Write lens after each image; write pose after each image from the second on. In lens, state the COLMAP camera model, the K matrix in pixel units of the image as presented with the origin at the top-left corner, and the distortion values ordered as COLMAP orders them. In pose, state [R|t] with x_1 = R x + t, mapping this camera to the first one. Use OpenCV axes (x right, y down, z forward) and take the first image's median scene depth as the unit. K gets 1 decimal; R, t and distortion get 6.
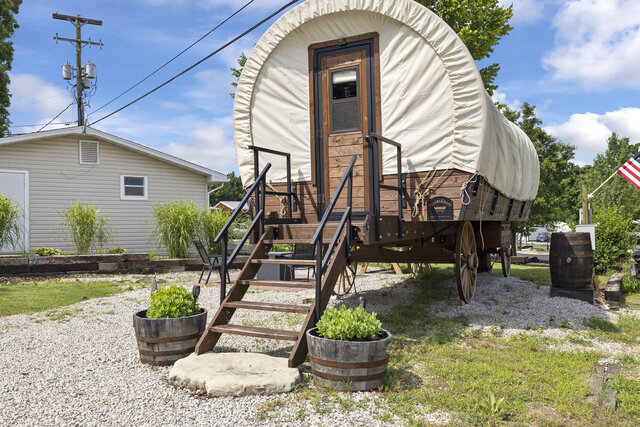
lens RADIAL K [[531.7, 0, 320.0], [0, 531.7, 213.5], [0, 0, 1]] dist [-0.005756, -0.002058]
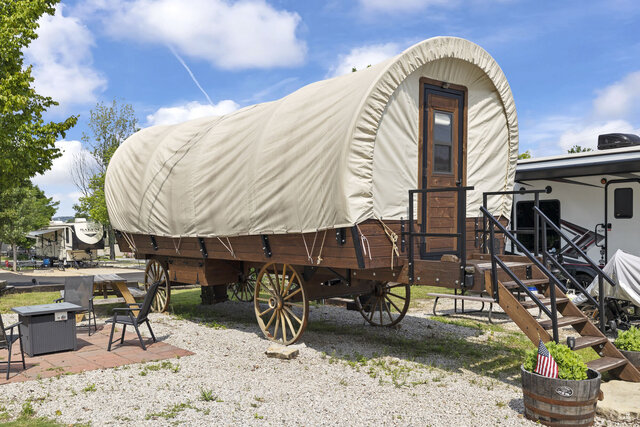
lens RADIAL K [[593.3, 0, 320.0], [0, 593.3, 213.5], [0, 0, 1]] dist [0.006430, 0.002057]
pose [[0.387496, 0.023895, 0.921562, -1.073718], [-0.014632, 0.999698, -0.019768, -0.050726], [-0.921755, -0.005824, 0.387729, 0.763325]]
